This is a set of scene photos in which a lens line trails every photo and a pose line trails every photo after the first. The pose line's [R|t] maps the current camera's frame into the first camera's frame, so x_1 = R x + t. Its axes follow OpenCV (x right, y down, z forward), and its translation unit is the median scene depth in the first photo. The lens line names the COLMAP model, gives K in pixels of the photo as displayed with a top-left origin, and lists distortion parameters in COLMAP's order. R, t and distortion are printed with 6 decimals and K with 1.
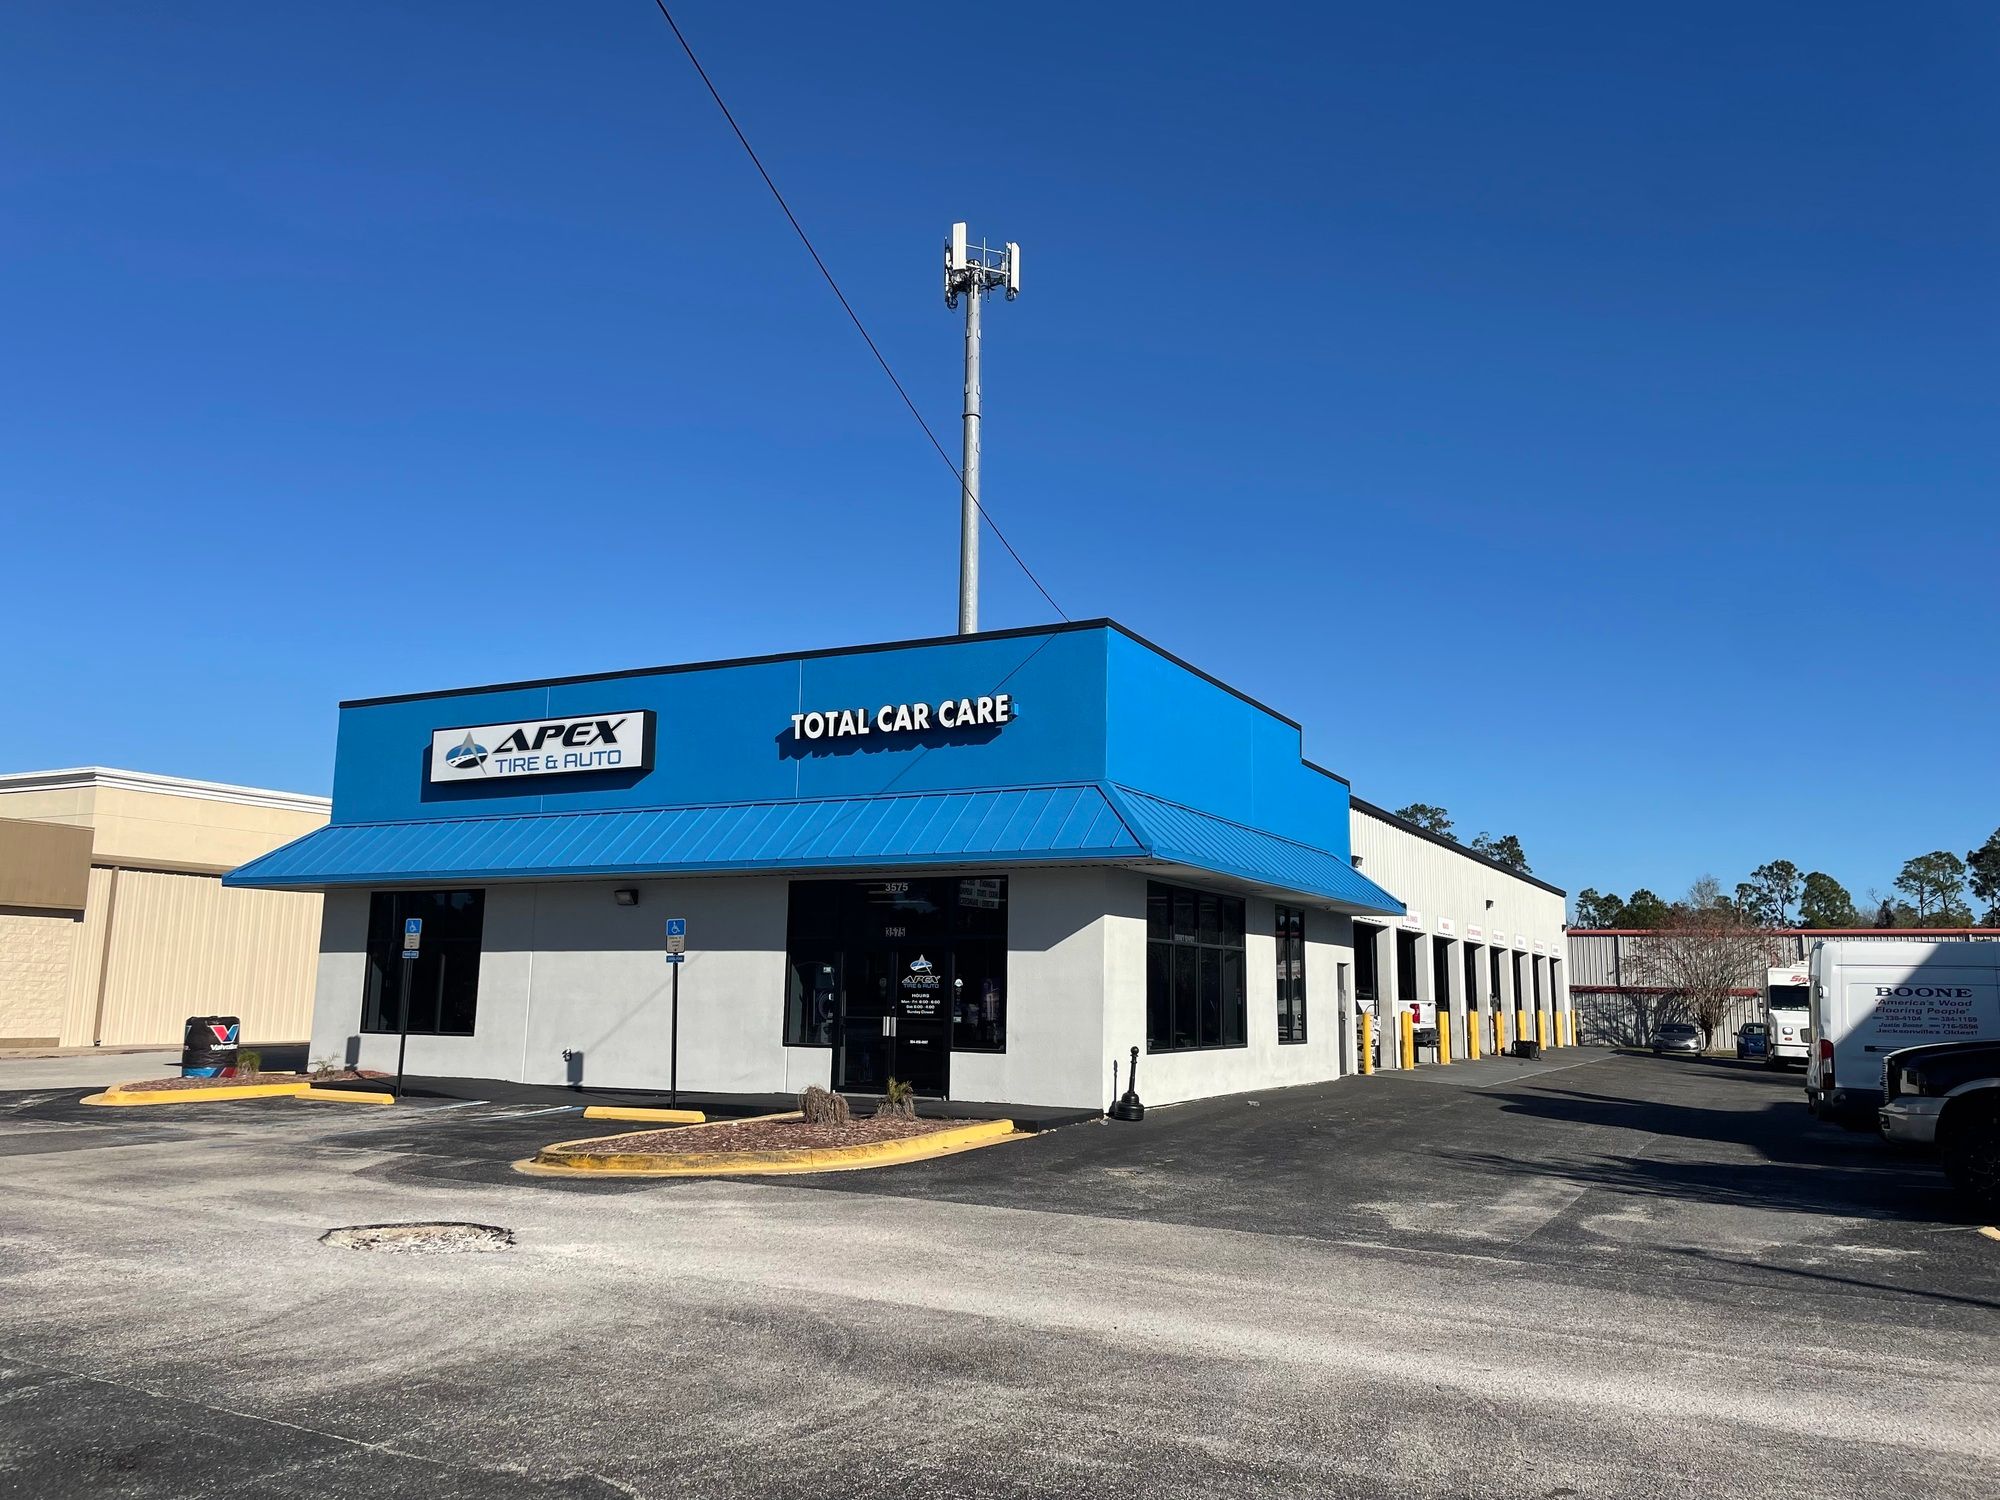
lens RADIAL K [[1546.9, 0, 1004.7], [0, 1546.9, 741.3], [0, 0, 1]] dist [0.016308, 0.000499]
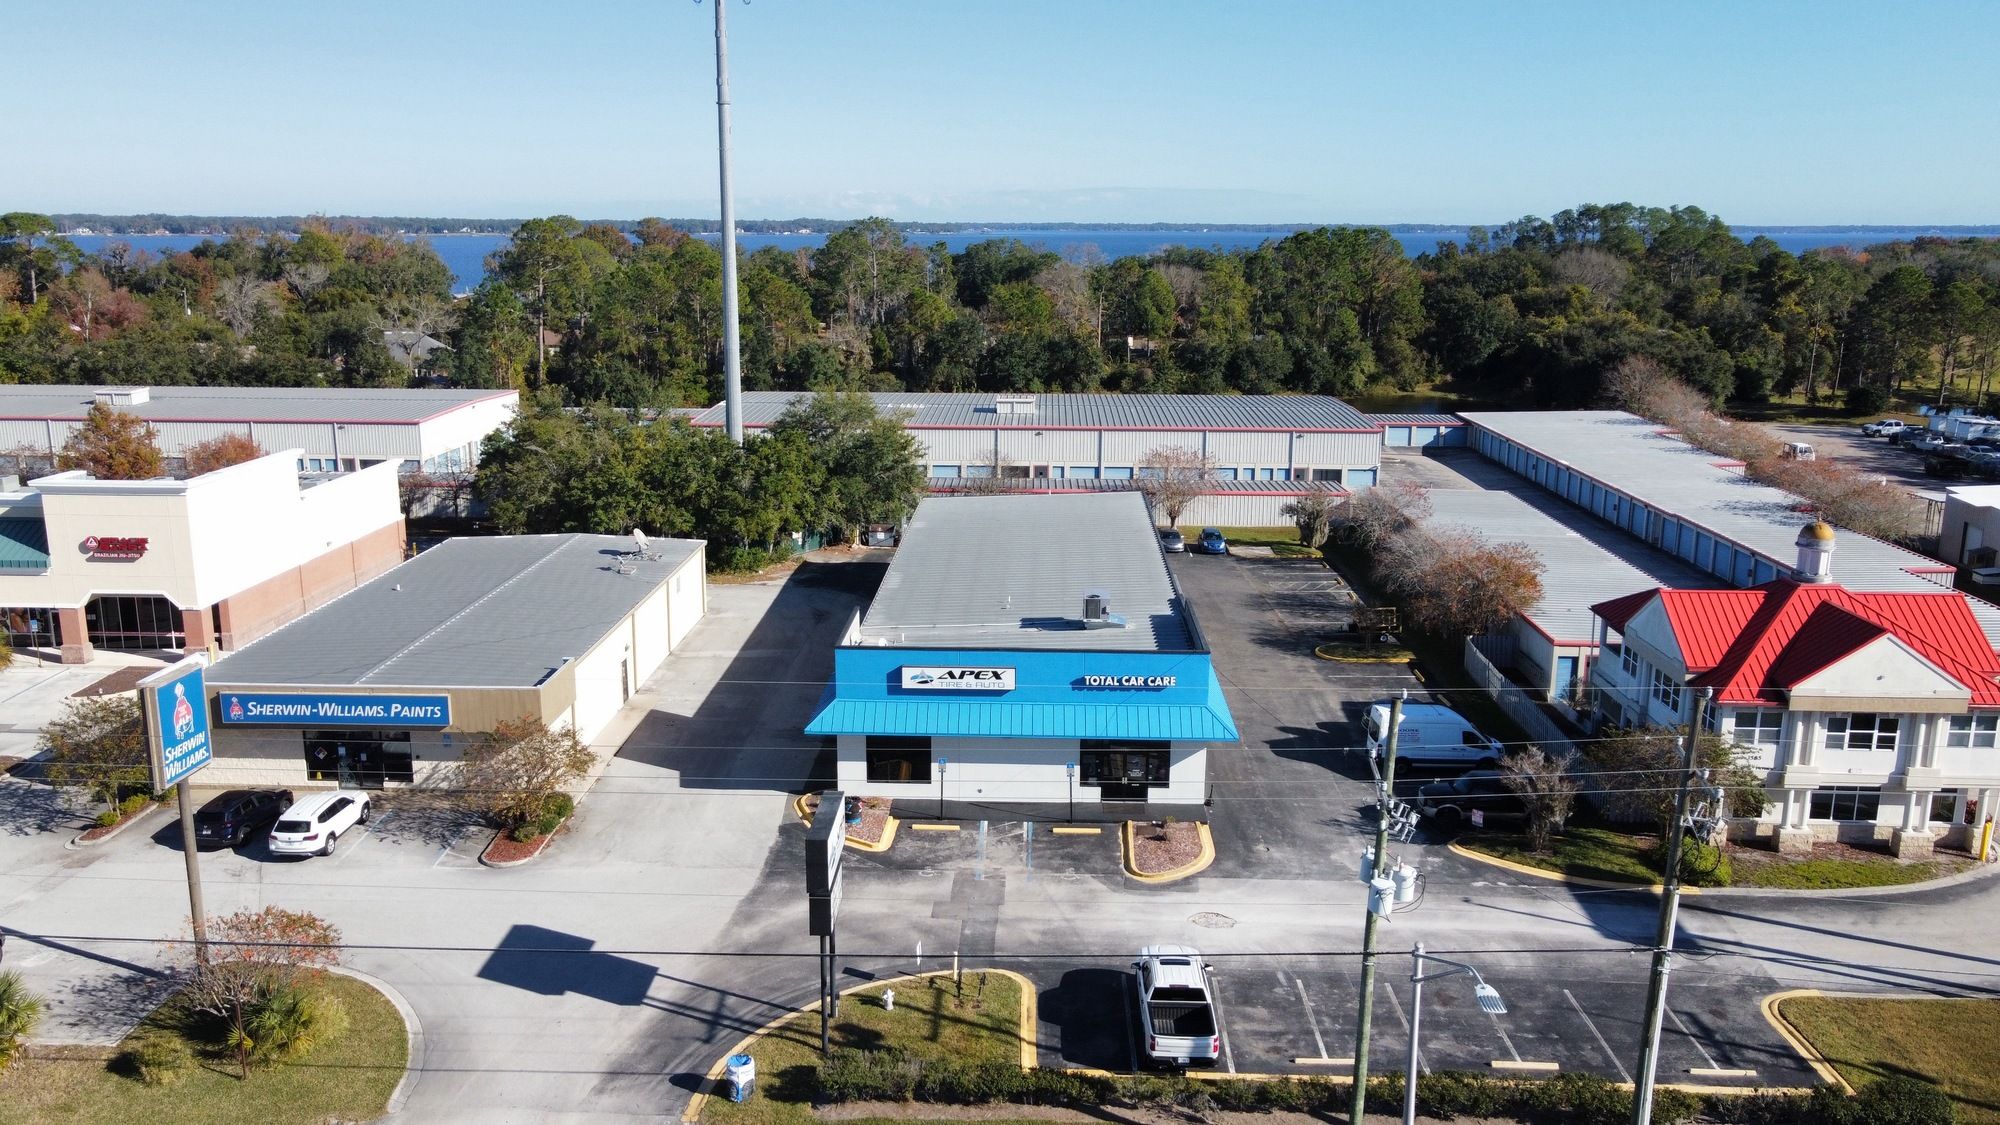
lens RADIAL K [[1520.8, 0, 989.7], [0, 1520.8, 558.9], [0, 0, 1]] dist [0.000806, 0.037599]
pose [[0.906315, -0.101802, 0.410158, -1.273124], [-0.057510, 0.931812, 0.358355, -1.079310], [-0.418672, -0.348371, 0.838661, -1.025722]]
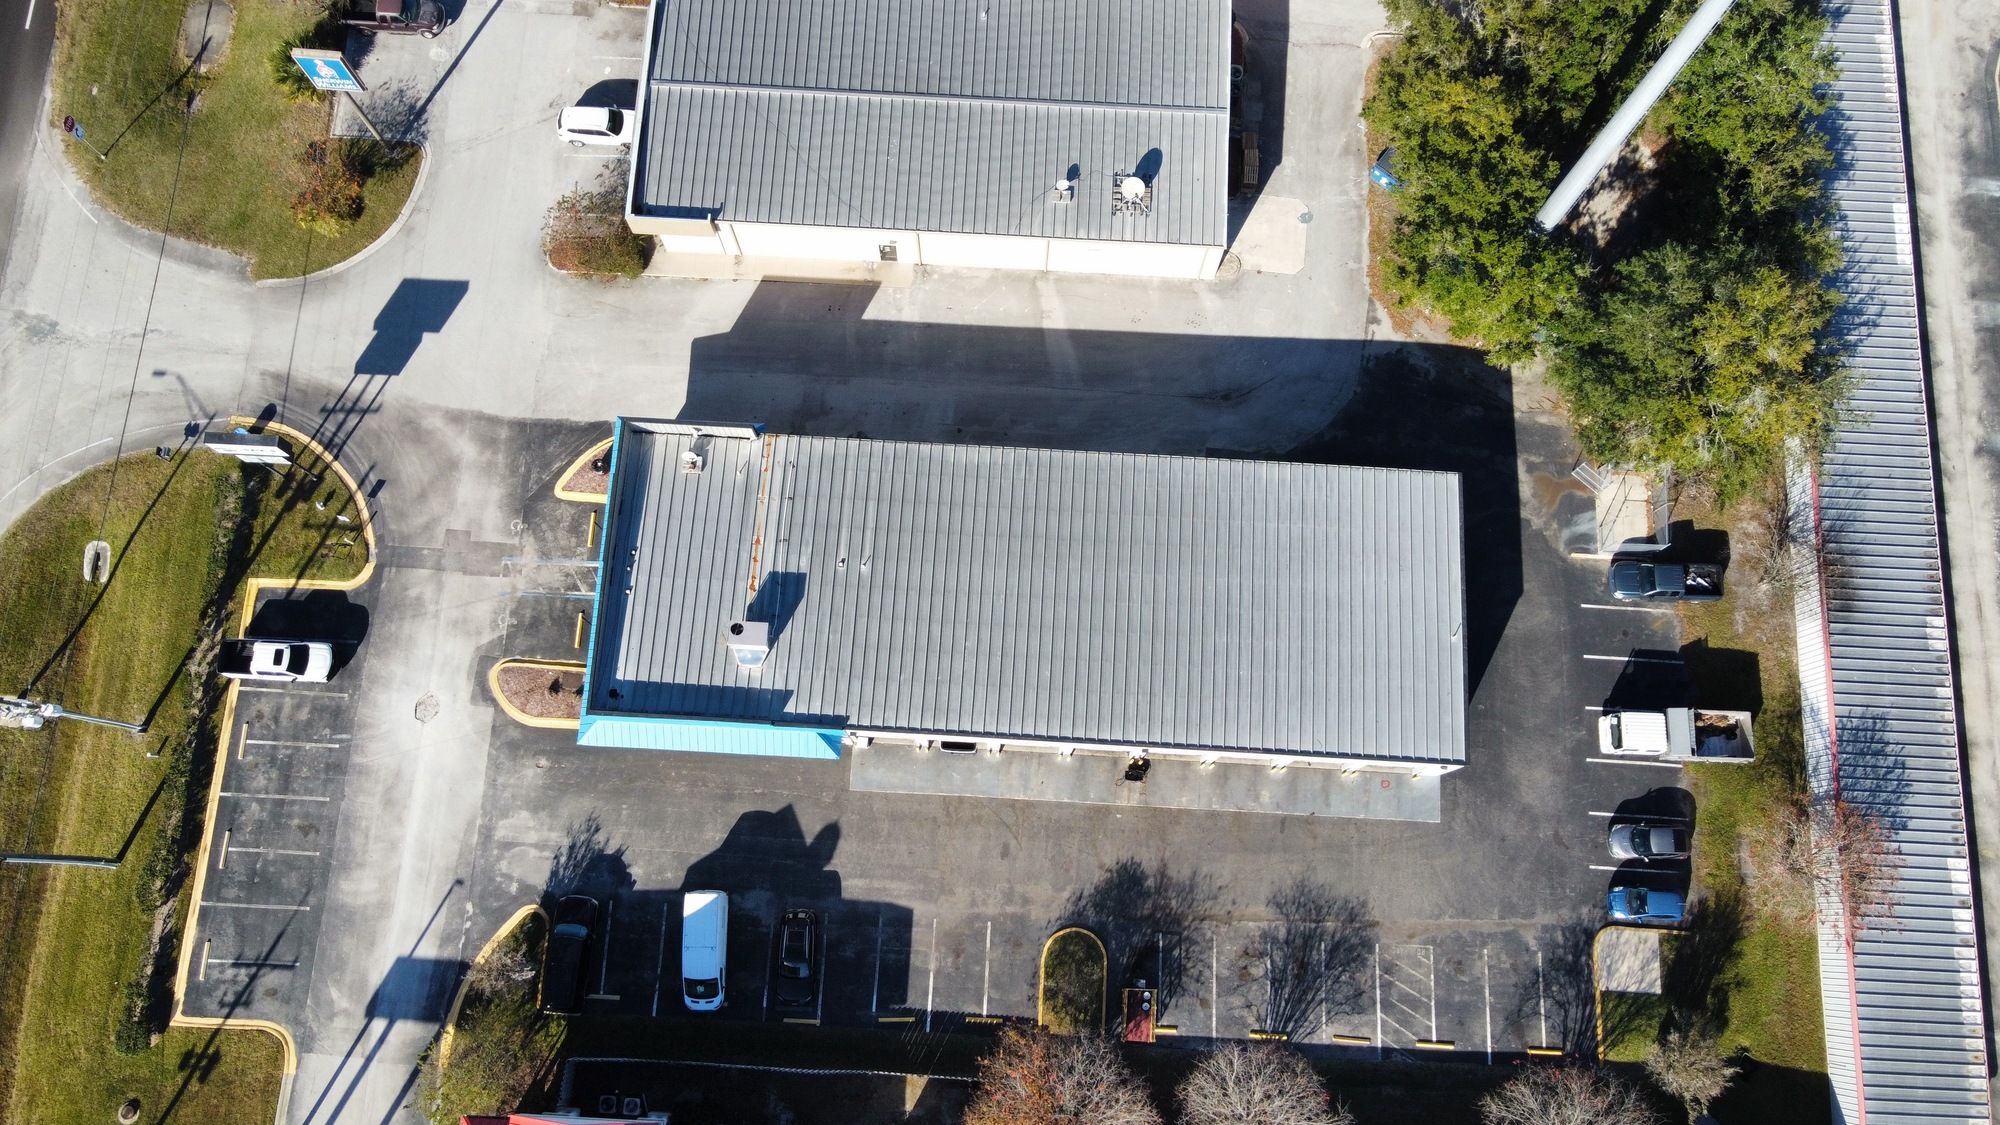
lens RADIAL K [[1520.8, 0, 1002.3], [0, 1520.8, 559.8], [0, 0, 1]] dist [0.000806, 0.037599]
pose [[0.411323, 0.885924, -0.214364, 0.755024], [0.138717, 0.171598, 0.975352, -2.919026], [0.900872, -0.430921, -0.052310, 1.868005]]
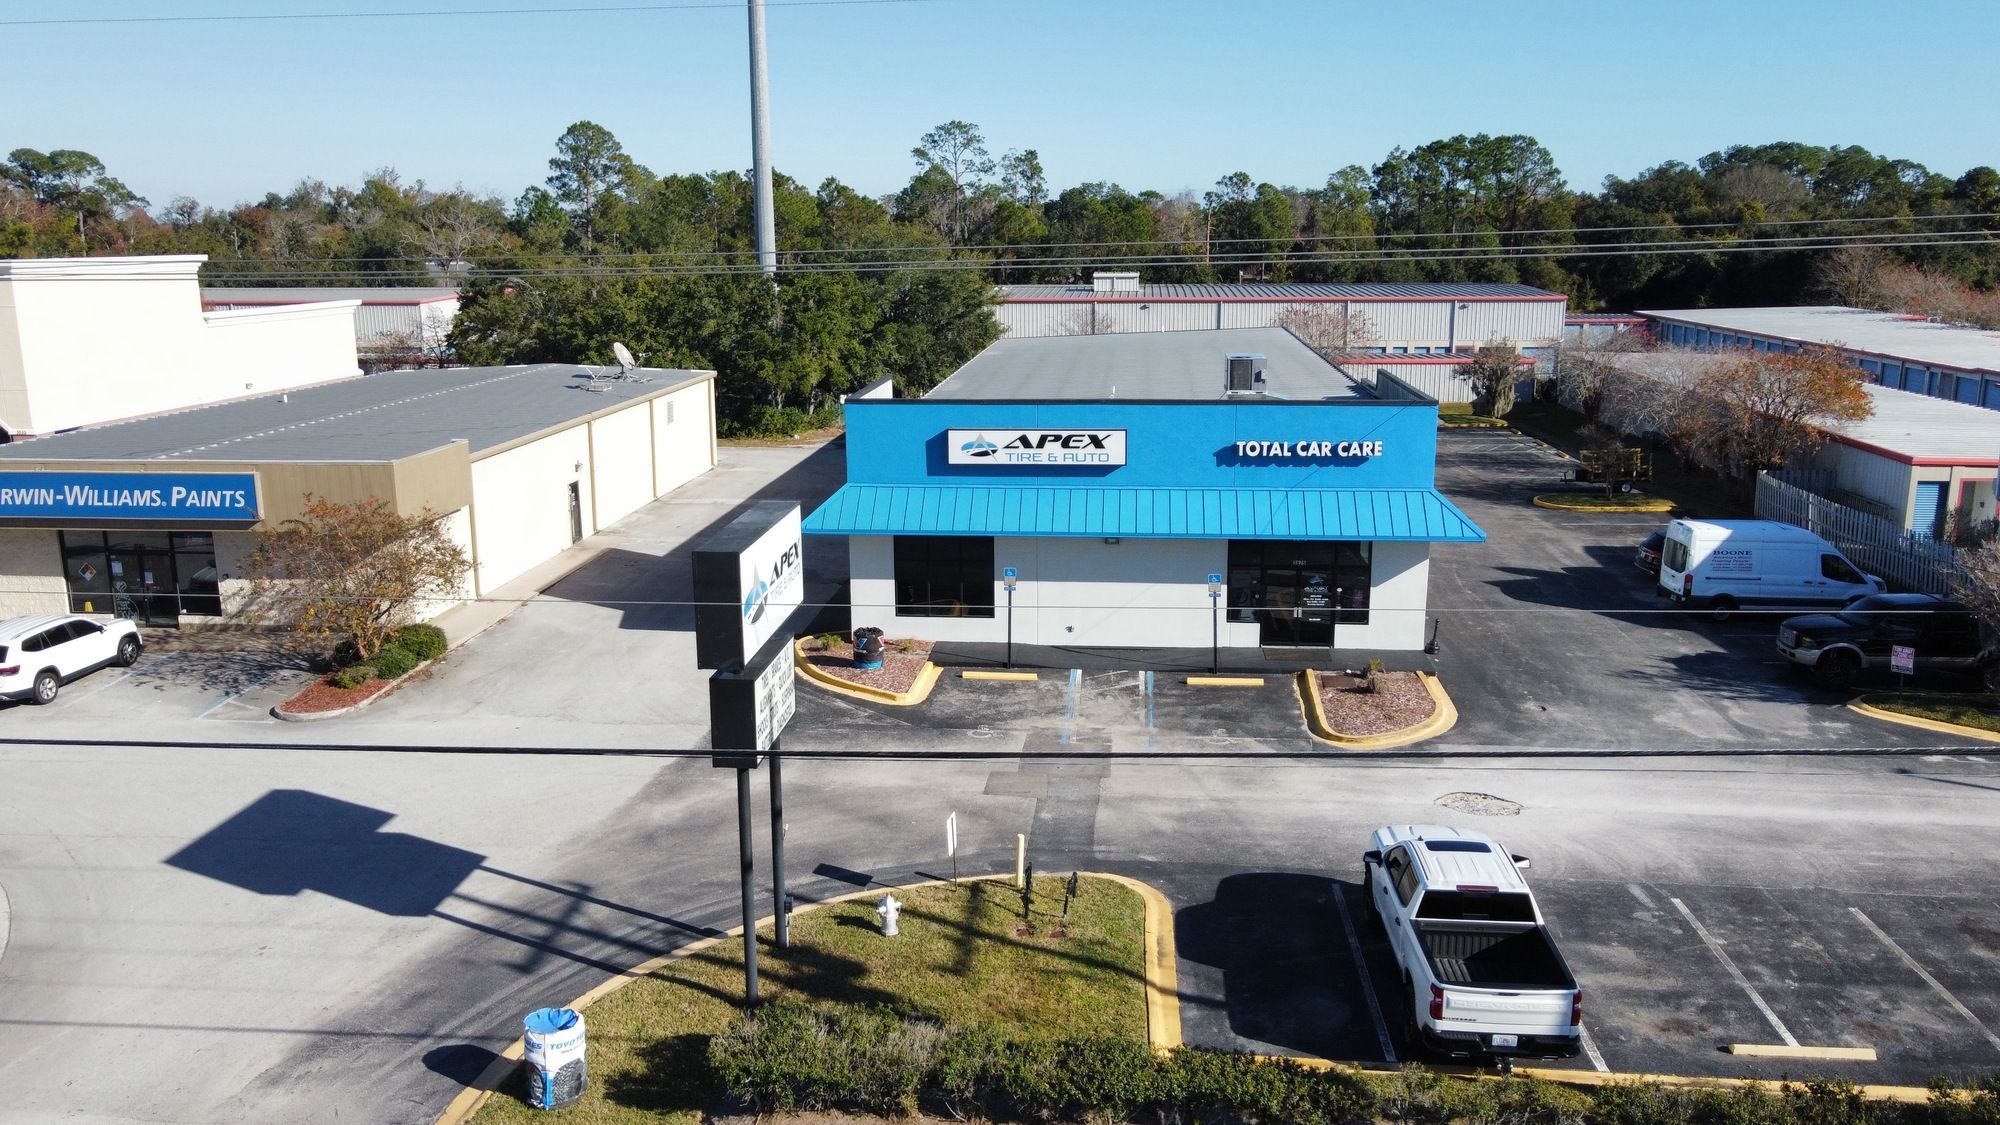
lens RADIAL K [[1520.8, 0, 993.7], [0, 1520.8, 574.6], [0, 0, 1]] dist [0.000806, 0.037599]
pose [[0.929285, -0.103435, 0.354586, -0.933229], [-0.037768, 0.928349, 0.369787, -0.459499], [-0.367428, -0.357029, 0.858794, -0.372627]]
